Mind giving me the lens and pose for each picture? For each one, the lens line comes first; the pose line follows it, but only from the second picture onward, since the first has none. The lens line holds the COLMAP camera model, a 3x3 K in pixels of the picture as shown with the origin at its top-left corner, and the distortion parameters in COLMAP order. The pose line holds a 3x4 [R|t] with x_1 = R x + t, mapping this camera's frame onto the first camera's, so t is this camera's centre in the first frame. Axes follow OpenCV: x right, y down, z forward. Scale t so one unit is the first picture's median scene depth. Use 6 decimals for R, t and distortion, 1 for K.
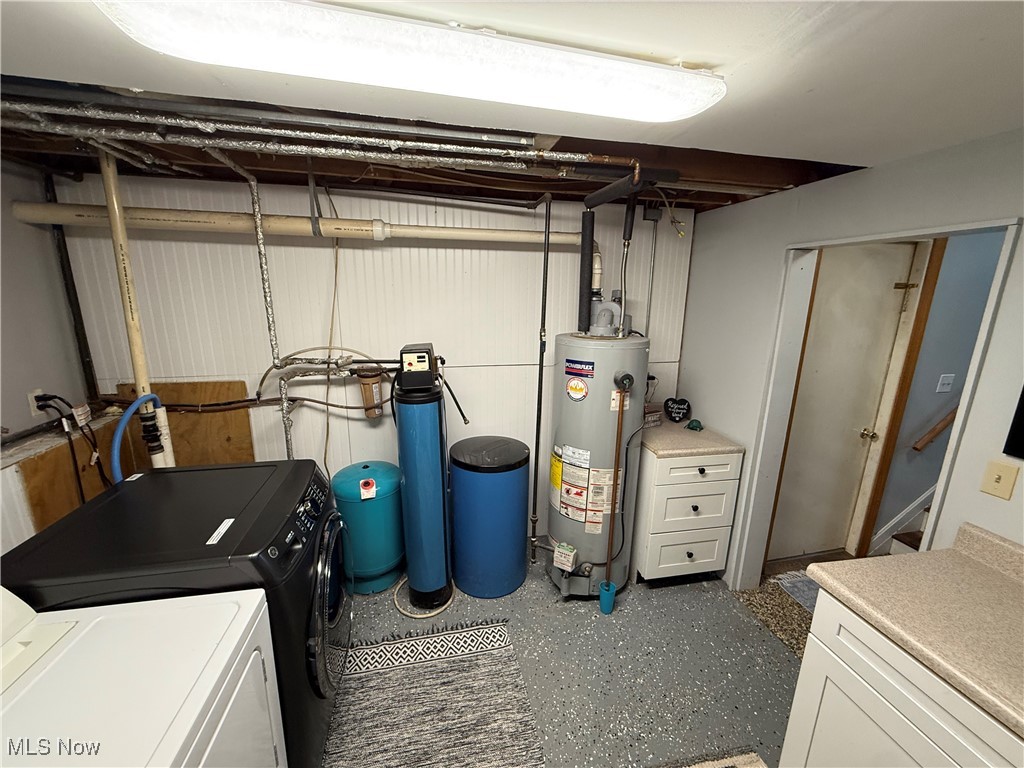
lens RADIAL K [[405.1, 0, 512.0], [0, 405.1, 384.0], [0, 0, 1]] dist [-0.001003, -0.000224]
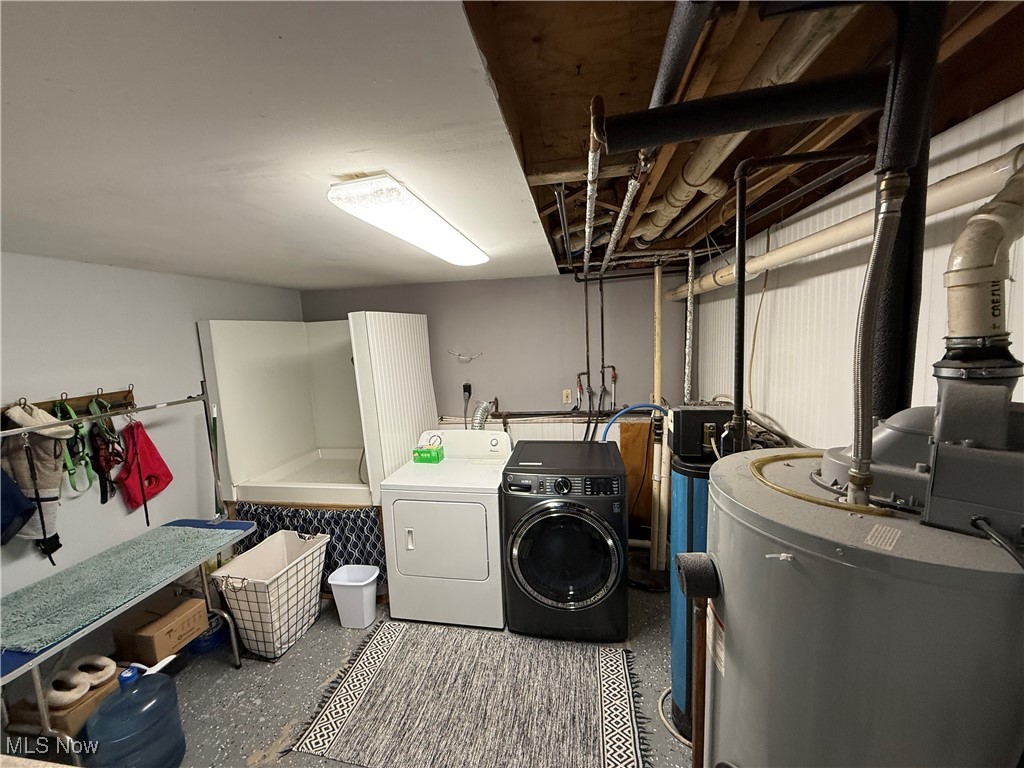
lens RADIAL K [[405.1, 0, 512.0], [0, 405.1, 384.0], [0, 0, 1]] dist [-0.001003, -0.000224]
pose [[-0.368391, 0.120342, -0.921849, 0.743213], [-0.172494, 0.965521, 0.194975, -0.263158], [0.913528, 0.230841, -0.334931, 1.001717]]
